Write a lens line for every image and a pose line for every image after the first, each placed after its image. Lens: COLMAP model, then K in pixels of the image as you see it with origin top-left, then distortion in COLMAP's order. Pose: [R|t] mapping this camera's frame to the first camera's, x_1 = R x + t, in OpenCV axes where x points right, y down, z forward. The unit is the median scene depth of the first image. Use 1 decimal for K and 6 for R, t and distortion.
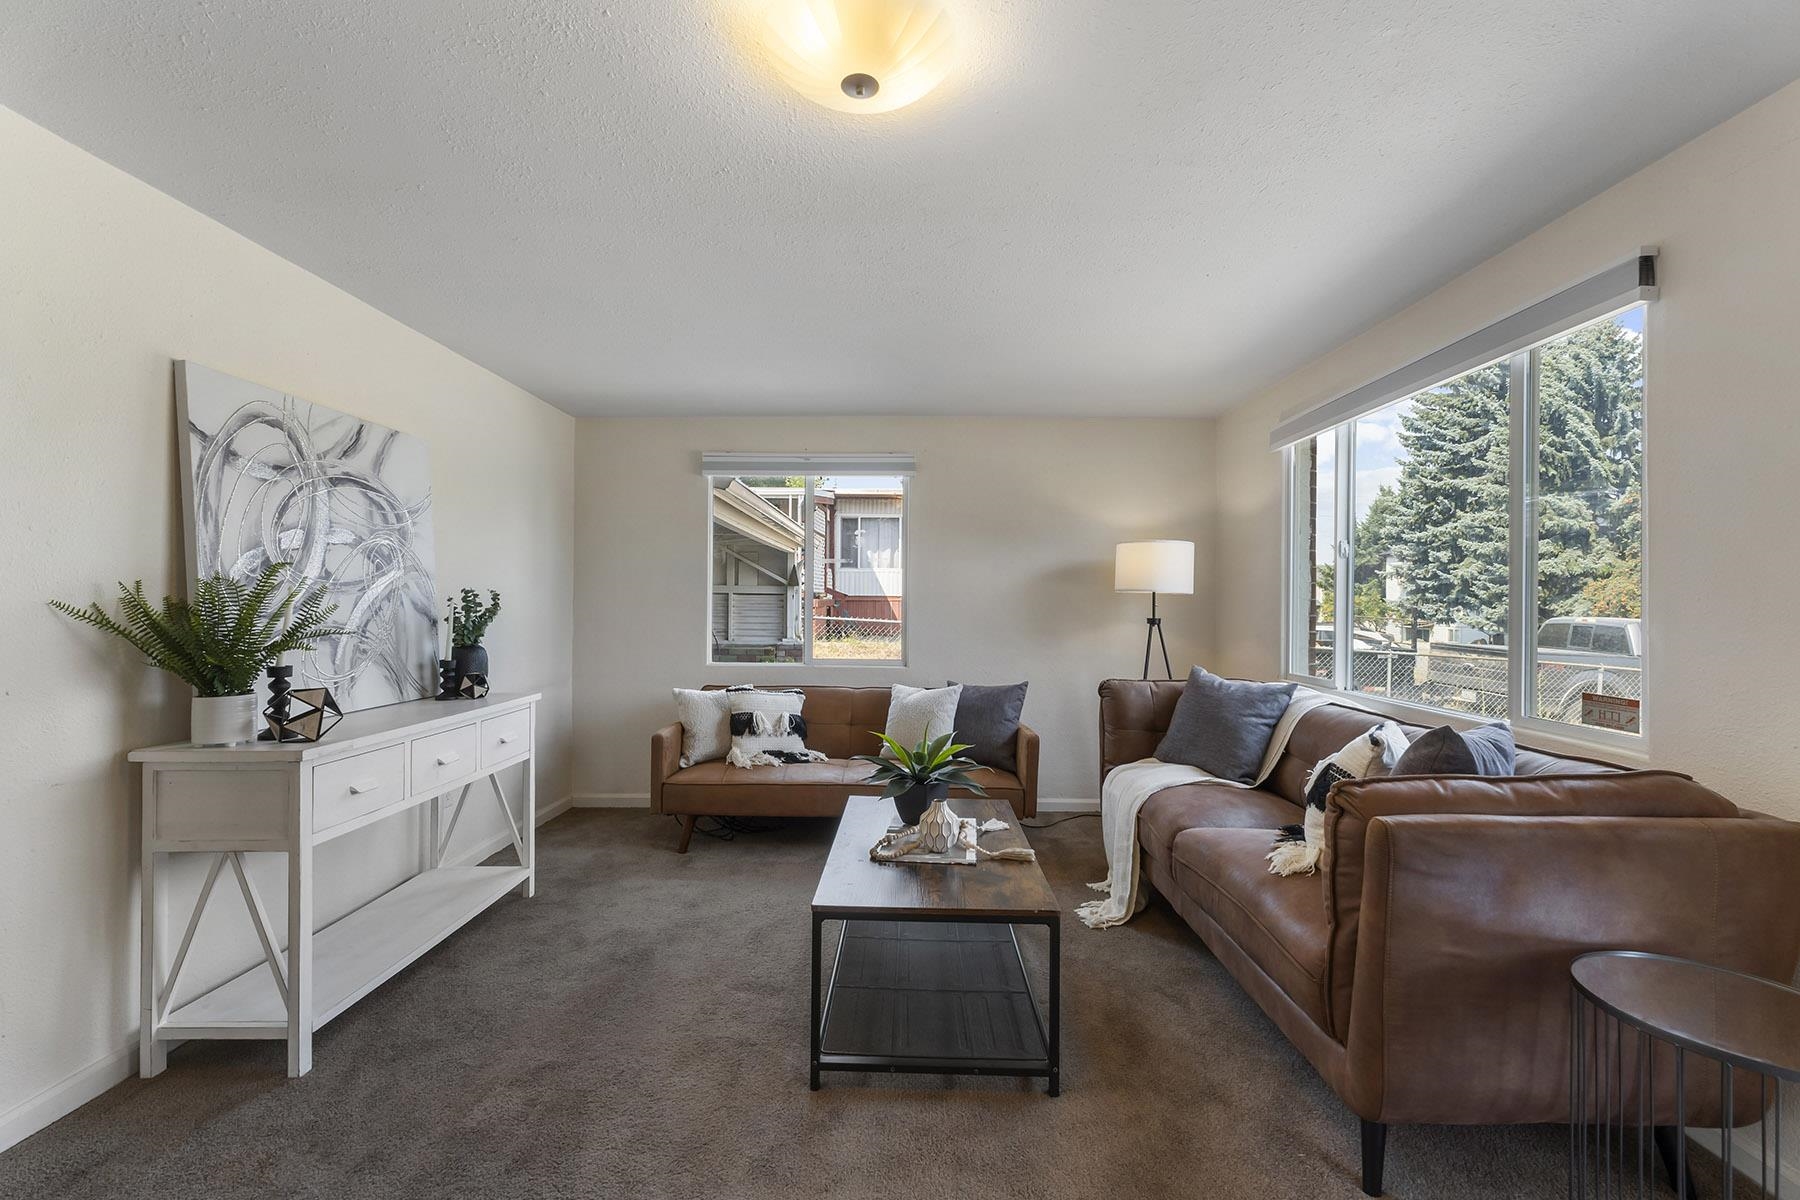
lens RADIAL K [[761.8, 0, 895.6], [0, 761.8, 597.5], [0, 0, 1]] dist [0.003583, 0.000296]
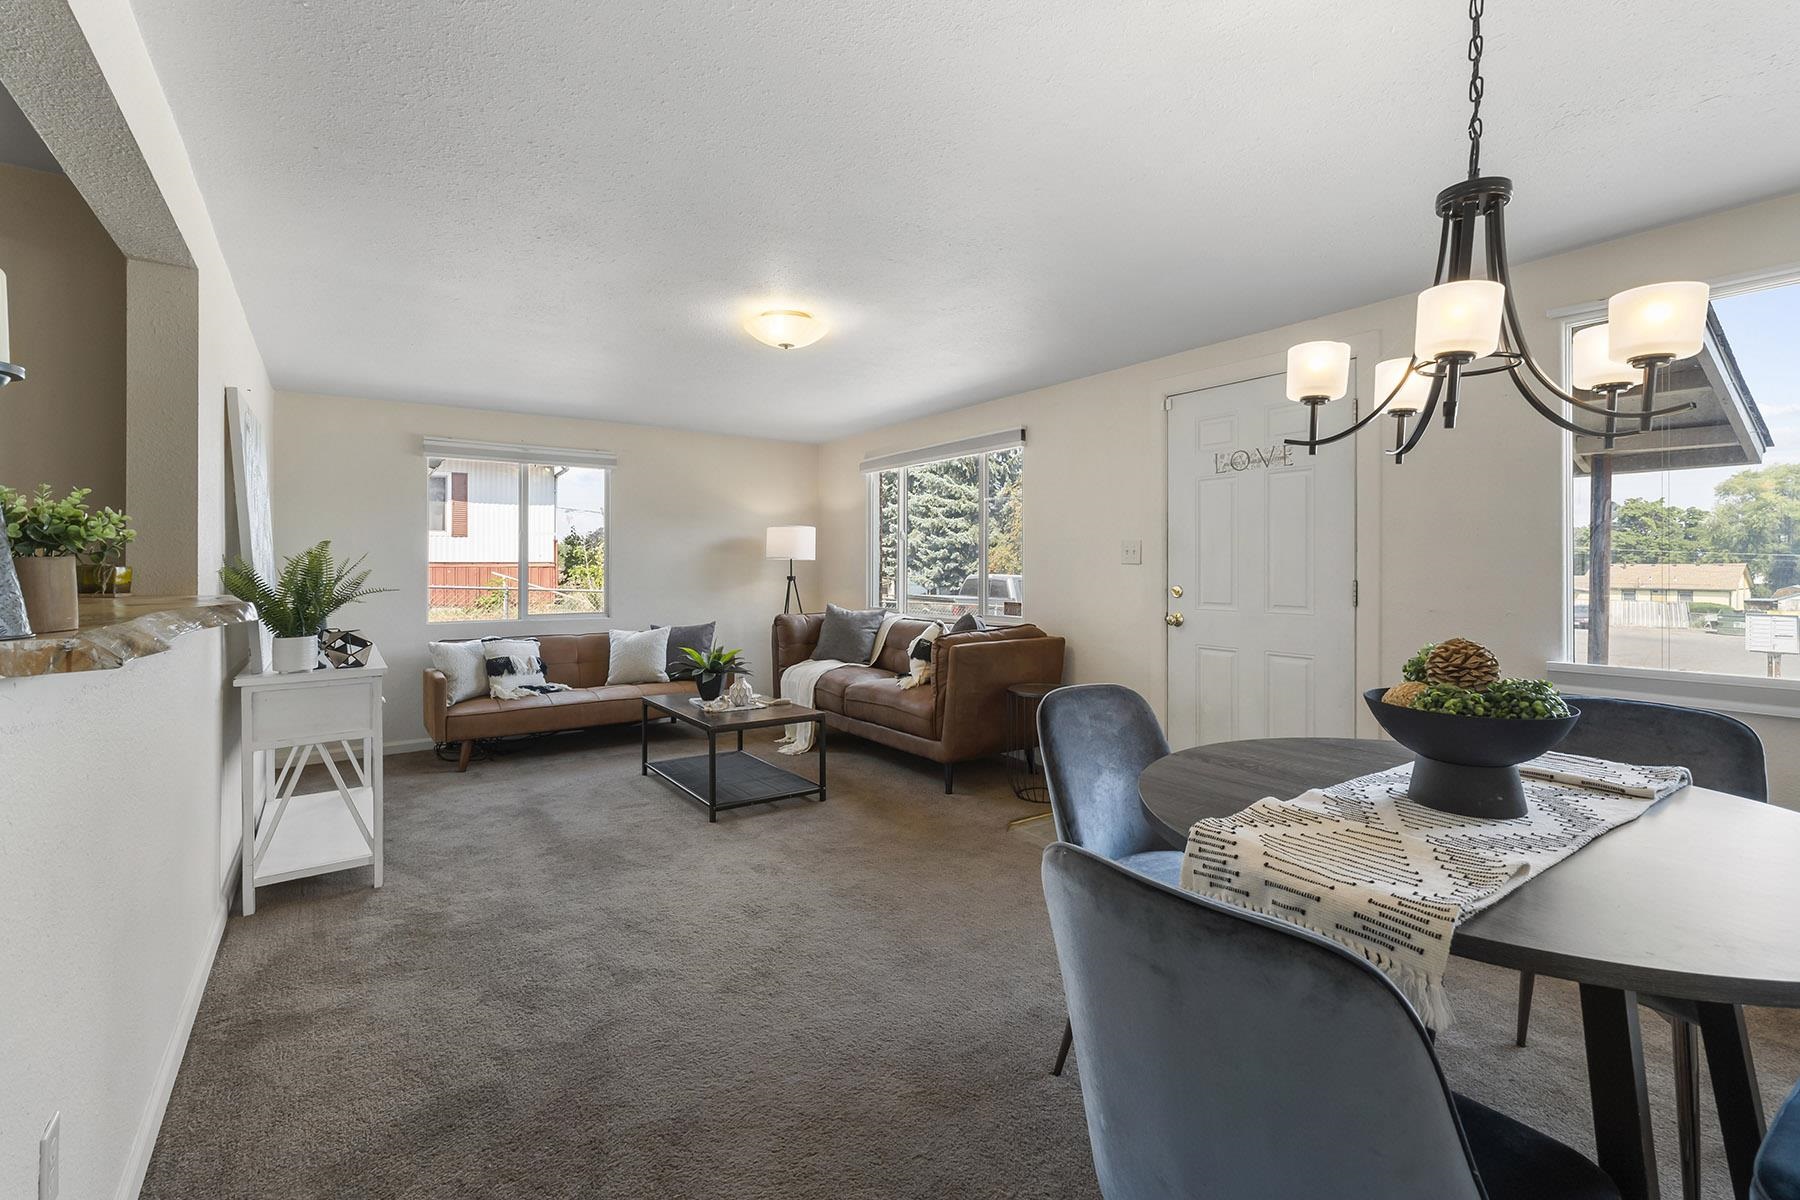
lens RADIAL K [[780.9, 0, 910.5], [0, 780.9, 562.4], [0, 0, 1]] dist [0.001601, 0.000153]
pose [[0.799537, -0.004239, 0.600601, -0.431903], [0.003749, 0.999991, 0.002067, -0.003109], [-0.600605, 0.000599, 0.799546, -0.418182]]
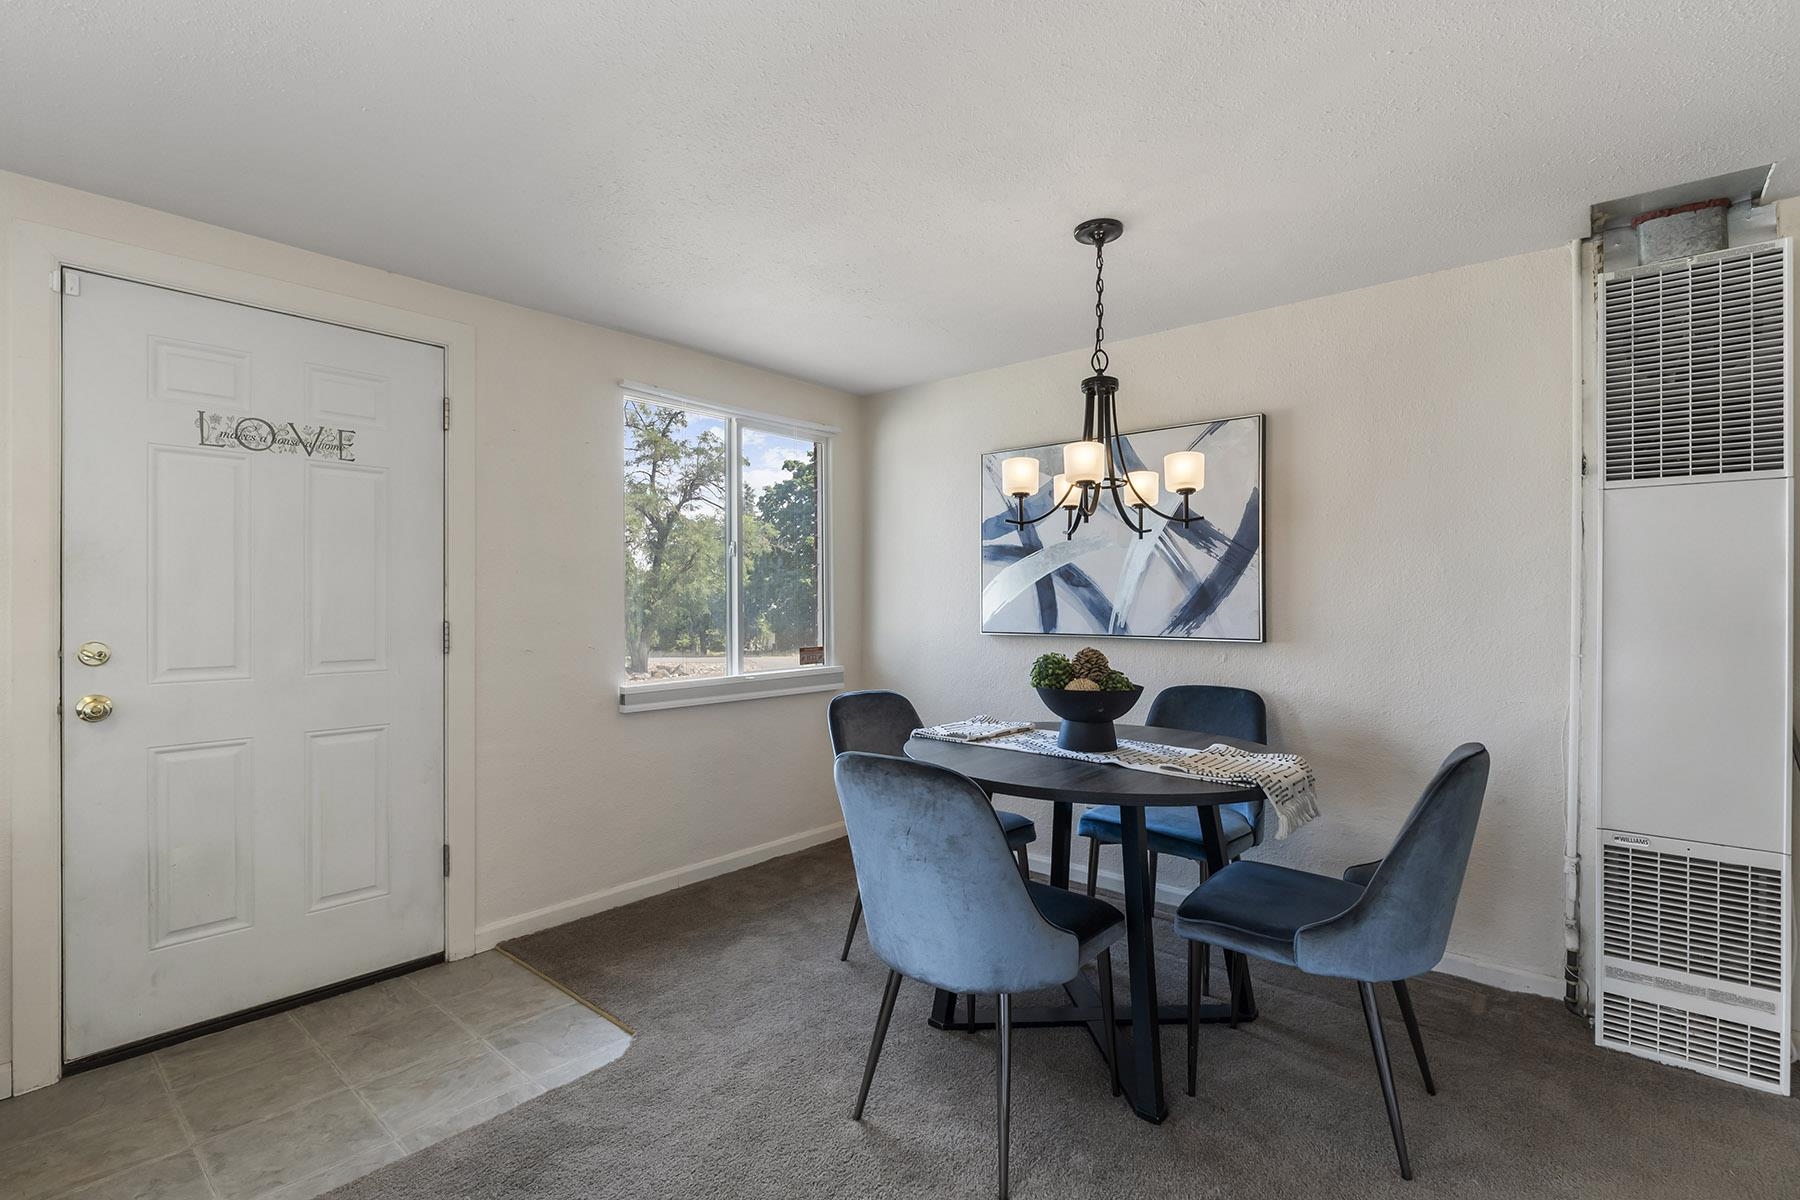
lens RADIAL K [[819.9, 0, 900.0], [0, 819.9, 600.0], [0, 0, 1]] dist [-0.013865, -0.000099]
pose [[-0.765960, -0.004865, 0.642869, -0.306424], [-0.005600, 0.999984, 0.000894, -0.001580], [-0.642863, -0.002916, -0.765975, 0.265643]]
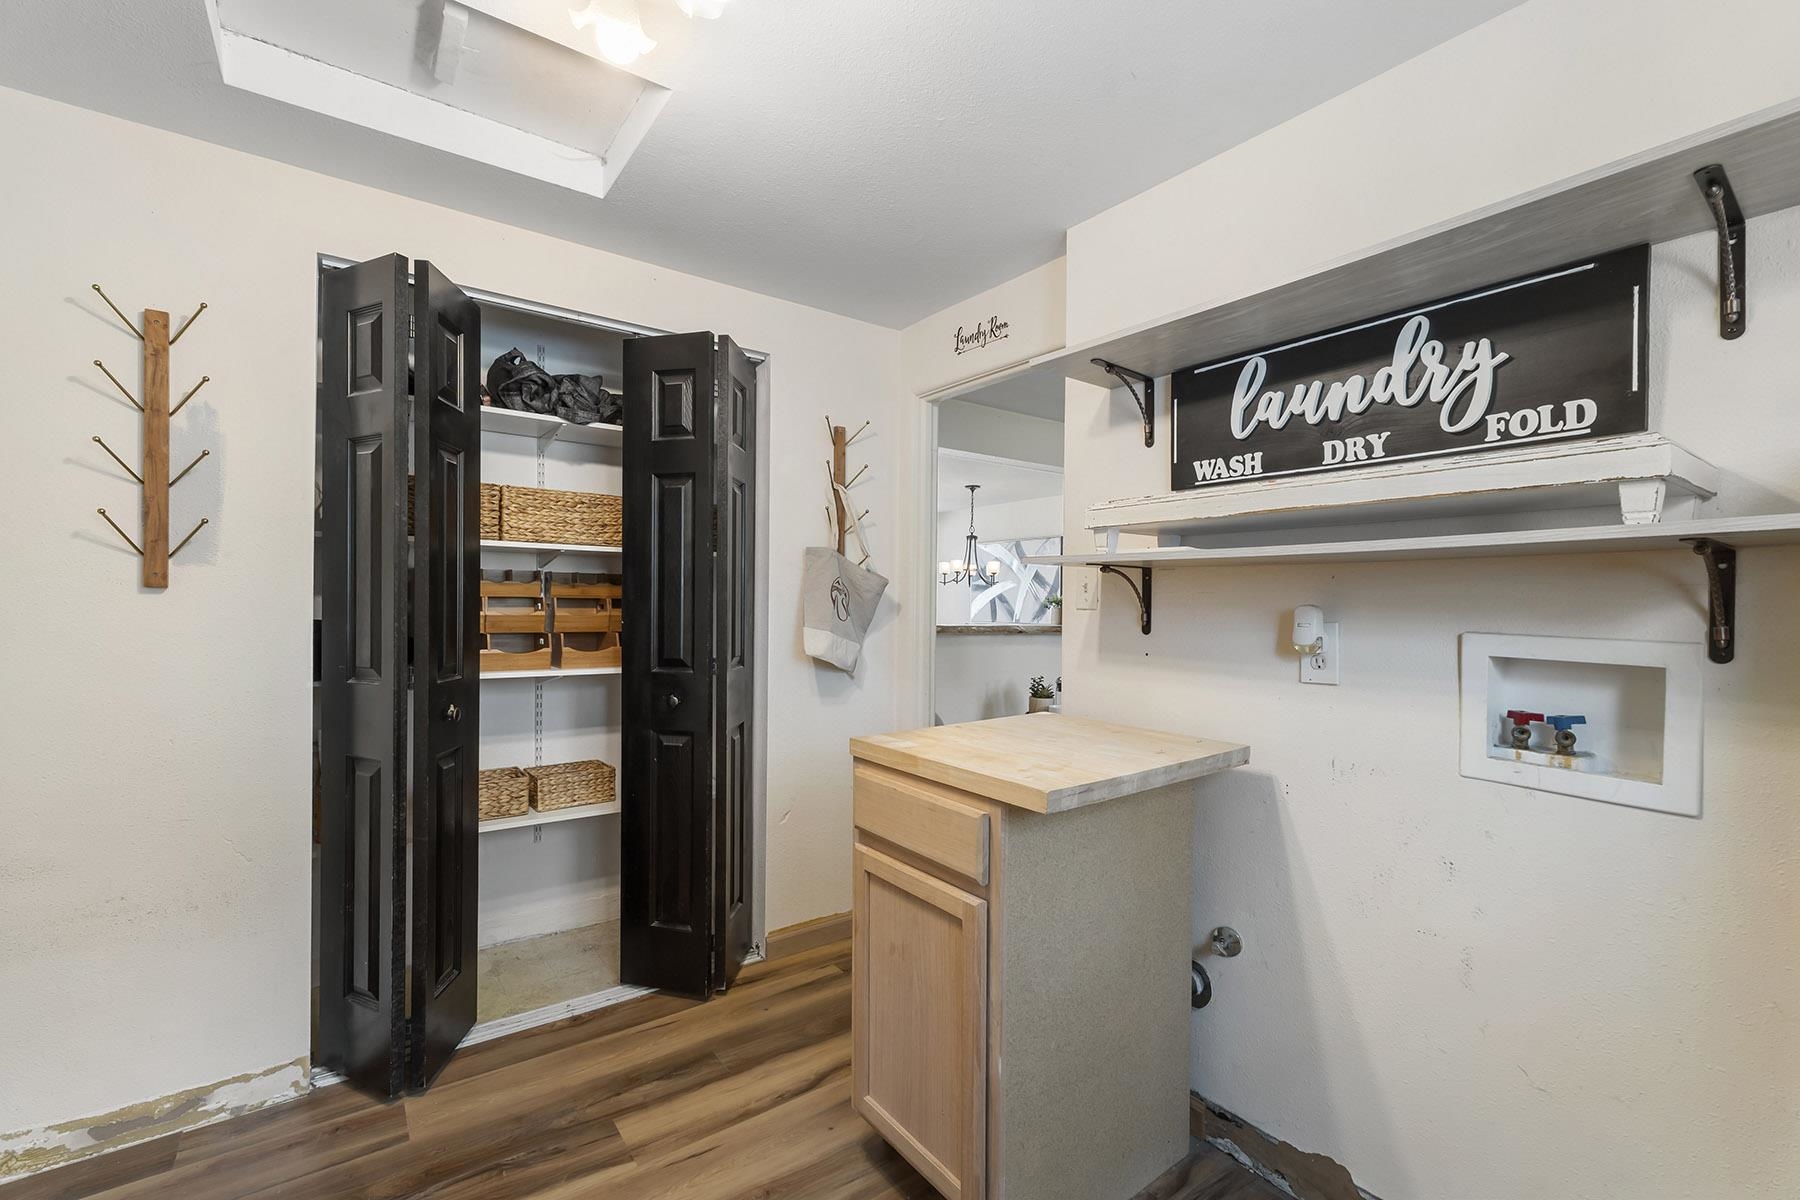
lens RADIAL K [[763.2, 0, 900.0], [0, 763.2, 600.0], [0, 0, 1]] dist [0.005056, 0.000200]
pose [[-0.600204, -0.001309, 0.799846, -1.336585], [-0.014795, 0.999846, -0.009465, -0.001190], [-0.799710, -0.017515, -0.600131, 0.889360]]
